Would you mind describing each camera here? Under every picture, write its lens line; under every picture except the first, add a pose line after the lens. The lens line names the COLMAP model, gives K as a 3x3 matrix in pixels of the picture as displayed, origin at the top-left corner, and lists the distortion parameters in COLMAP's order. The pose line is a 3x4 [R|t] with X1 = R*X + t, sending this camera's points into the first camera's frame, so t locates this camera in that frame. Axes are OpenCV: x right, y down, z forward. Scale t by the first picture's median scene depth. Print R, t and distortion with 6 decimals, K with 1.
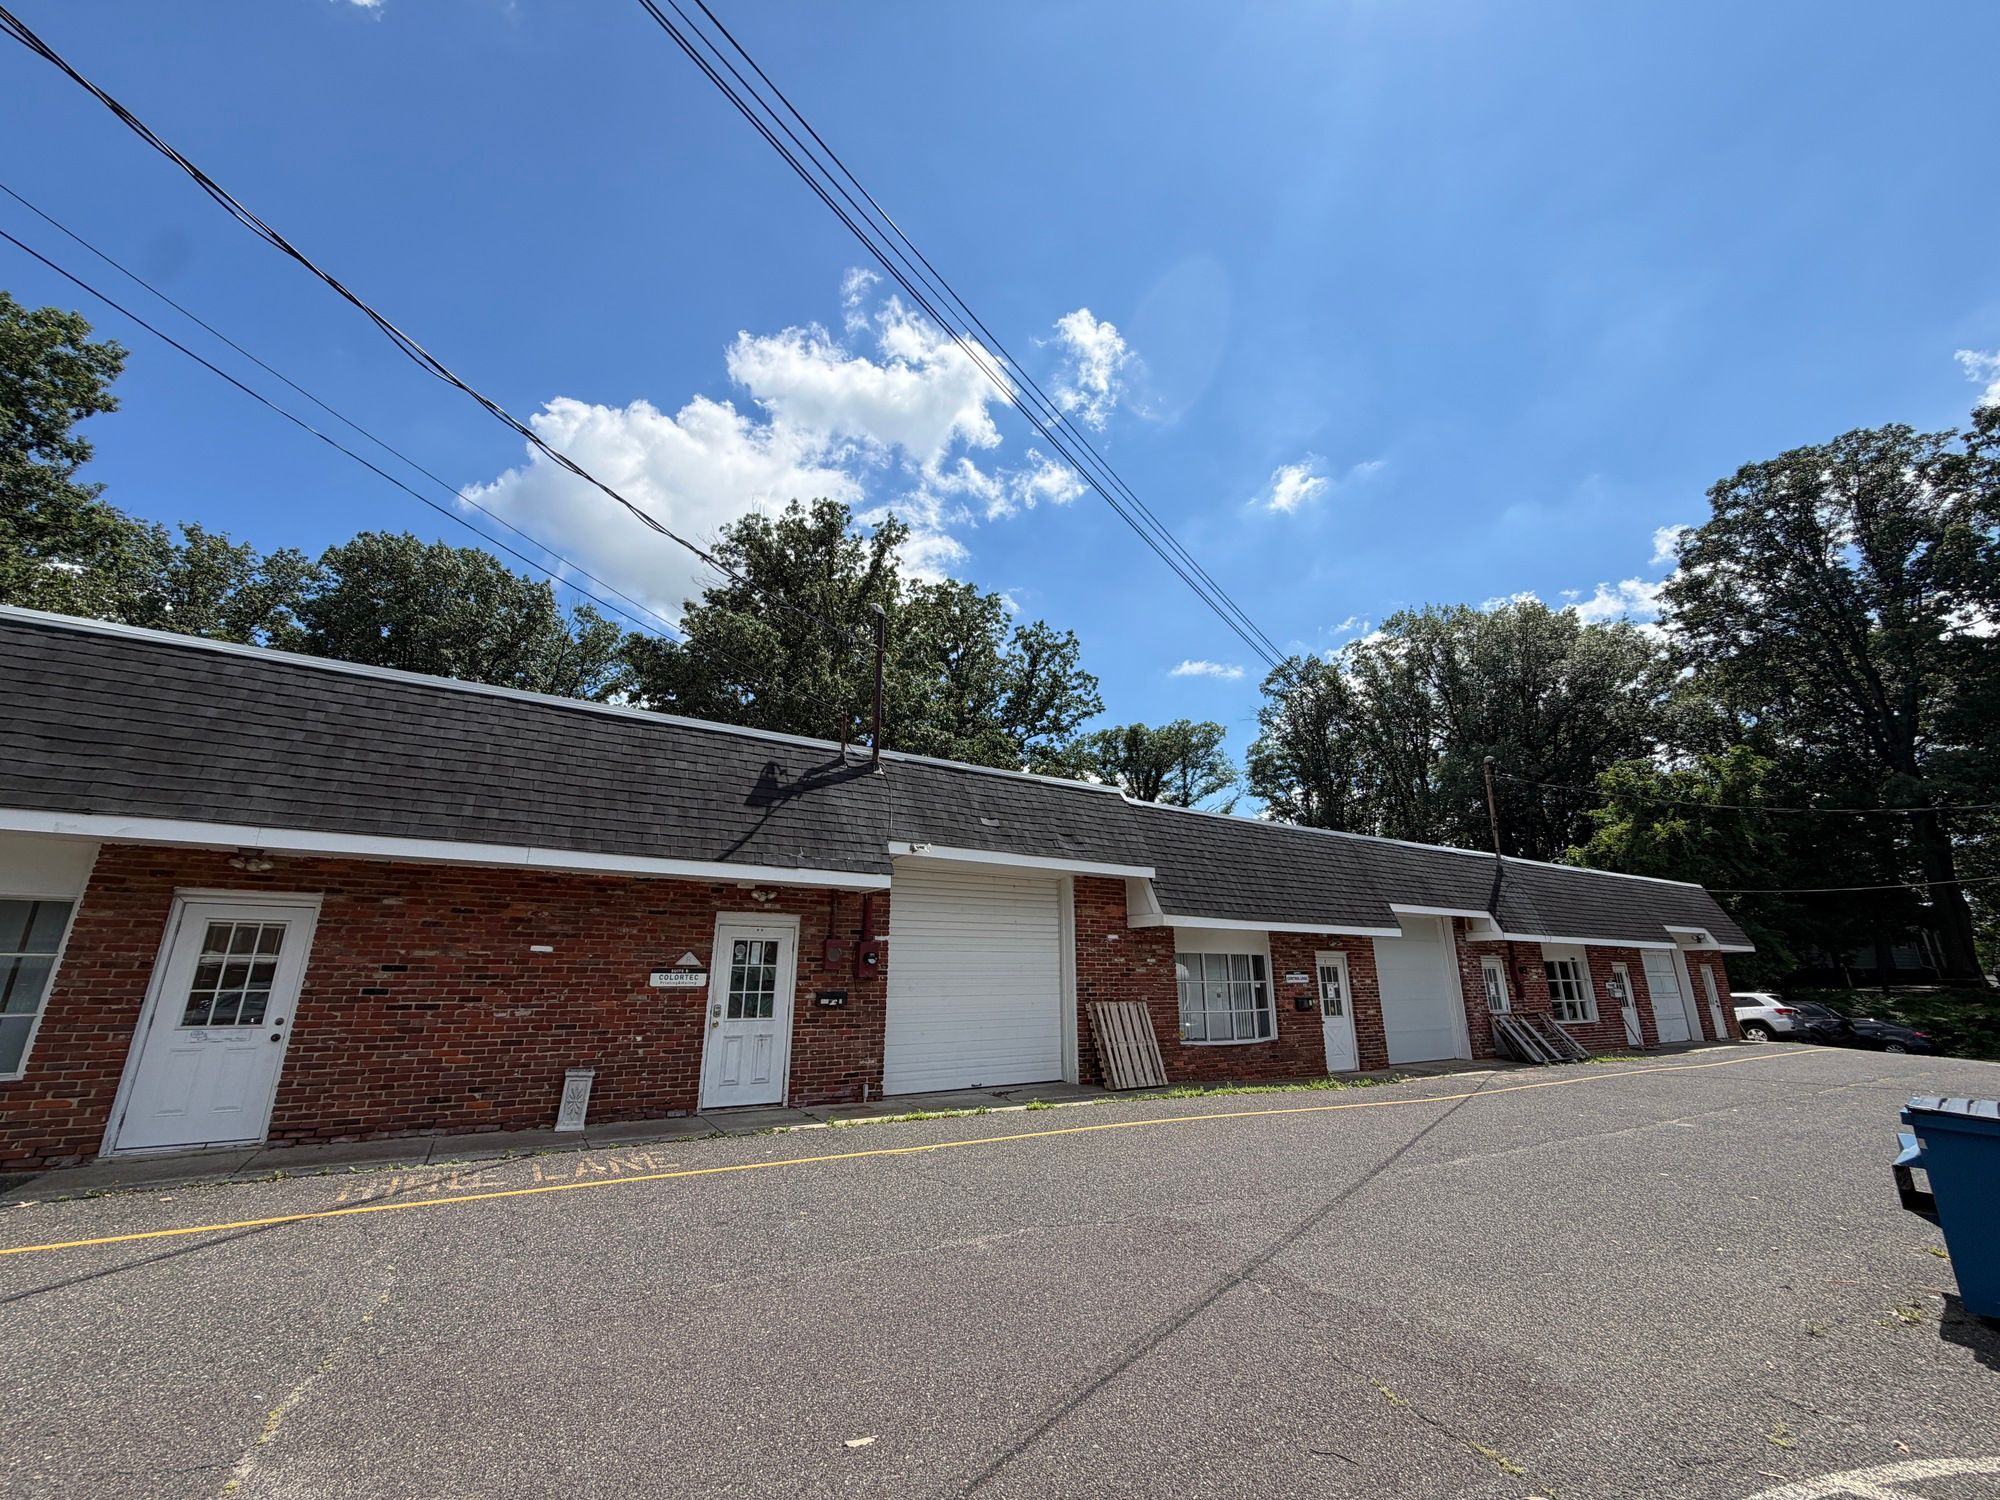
lens RADIAL K [[799.3, 0, 1097.8], [0, 799.3, 757.8], [0, 0, 1]] dist [0.000117, 0.000247]
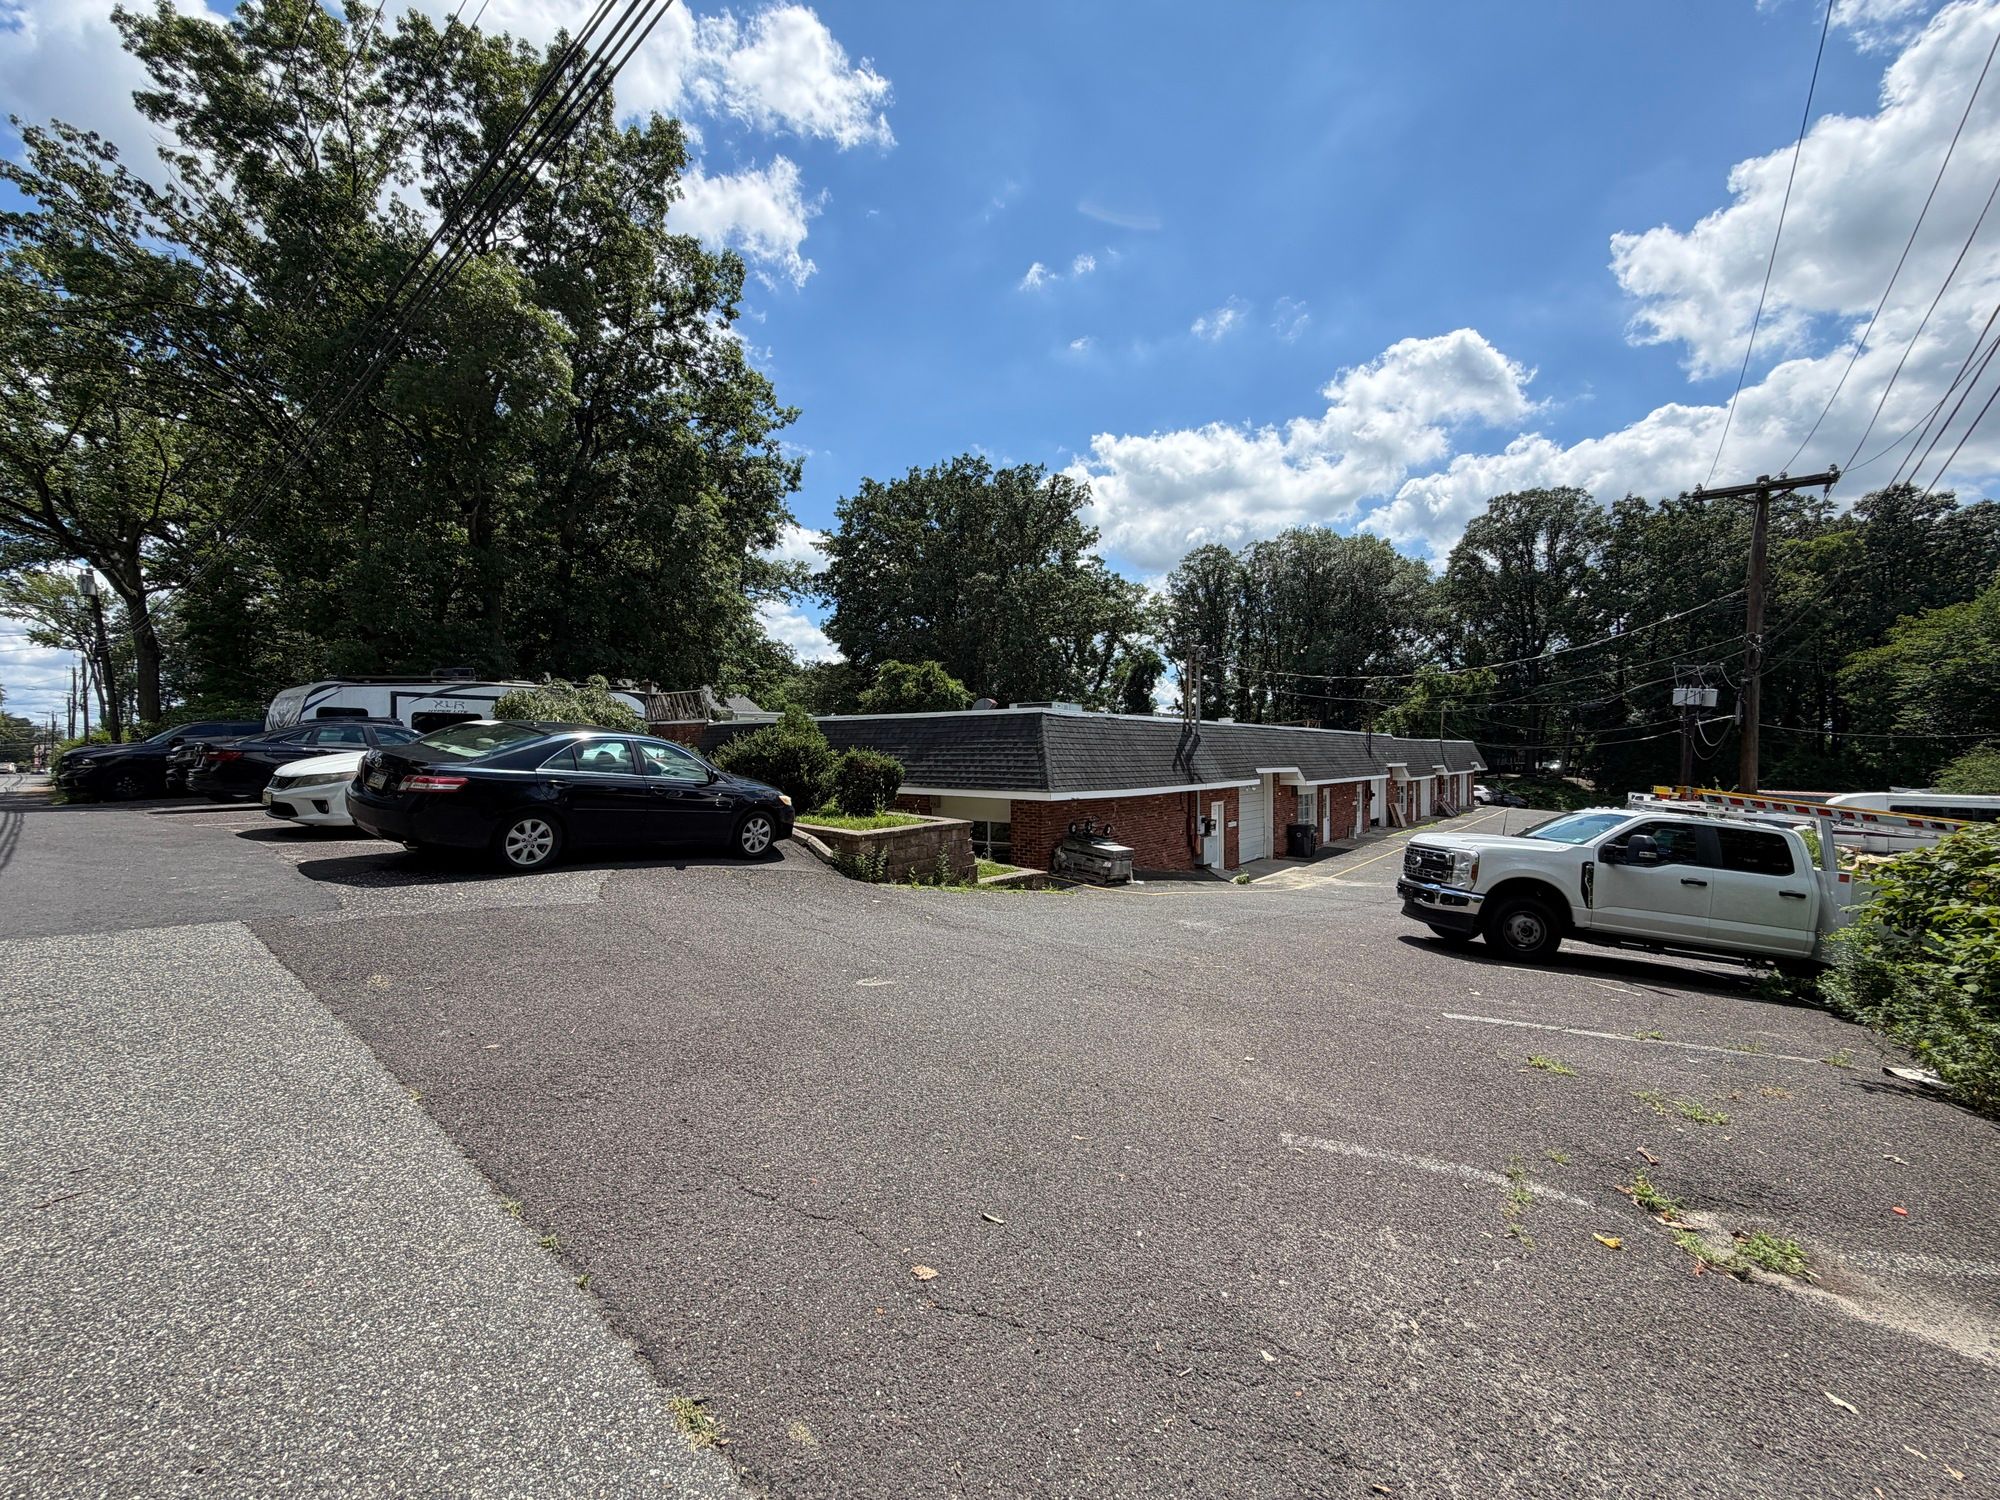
lens RADIAL K [[799.3, 0, 987.3], [0, 799.3, 751.0], [0, 0, 1]] dist [0.000117, 0.000247]
pose [[0.958704, 0.012070, 0.284149, -3.602631], [-0.094810, 0.955514, 0.279293, -0.937404], [-0.268137, -0.294699, 0.917199, -2.136430]]
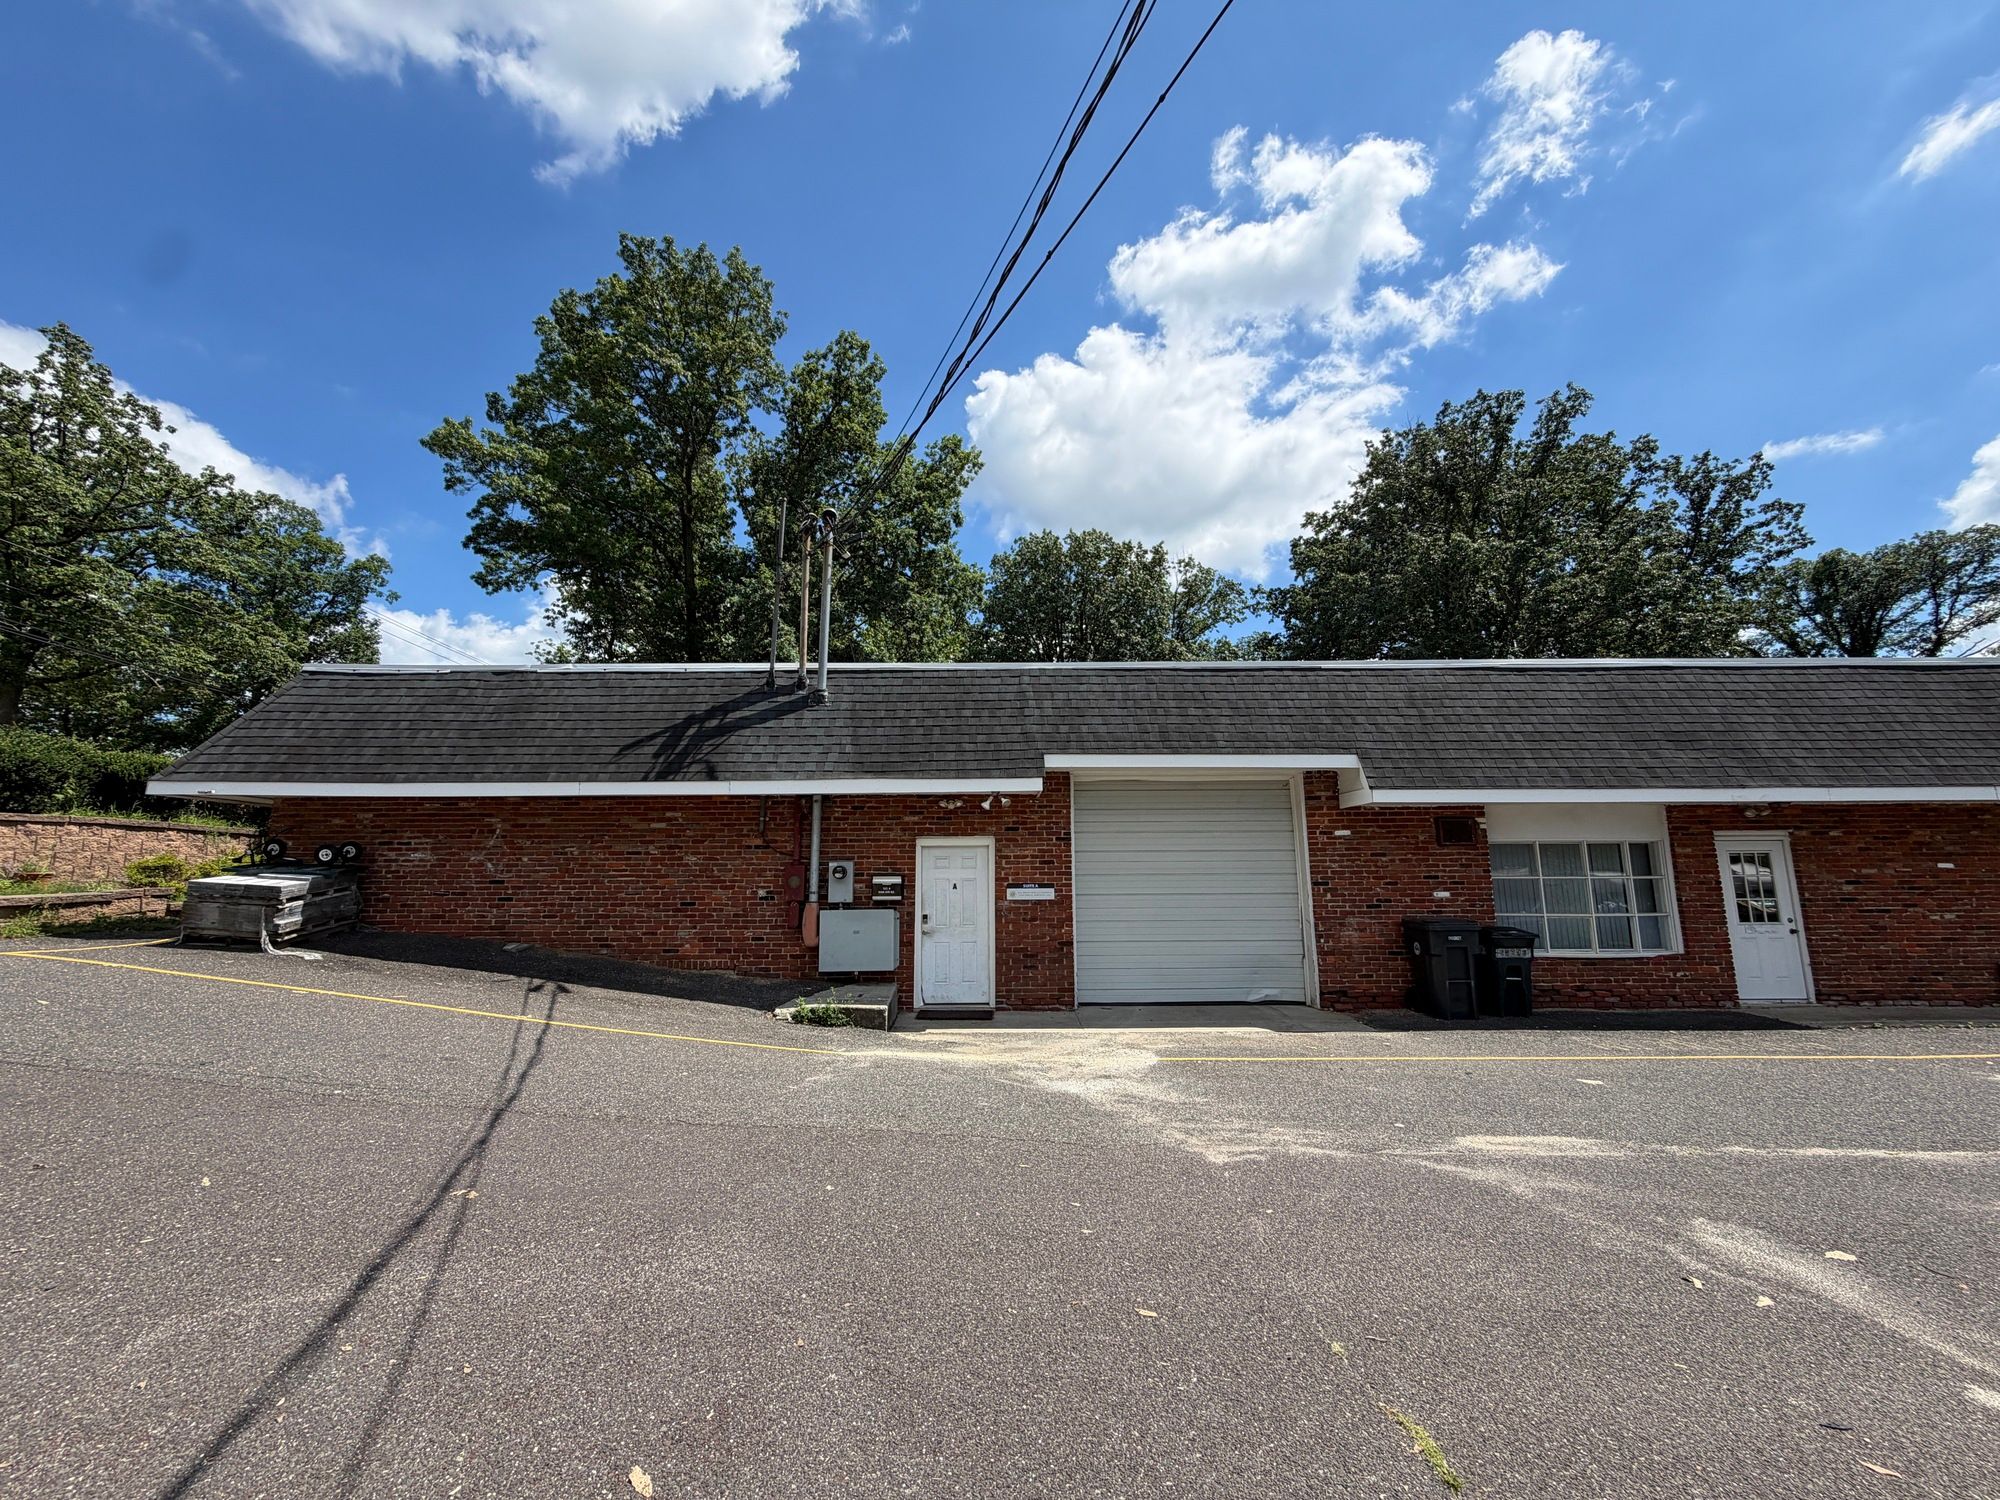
lens RADIAL K [[799.3, 0, 997.0], [0, 799.3, 759.1], [0, 0, 1]] dist [0.000117, 0.000247]
pose [[0.828938, -0.080754, -0.553480, -1.238361], [0.160491, 0.982255, 0.097051, -0.279011], [0.535821, -0.169277, 0.827189, -0.779707]]
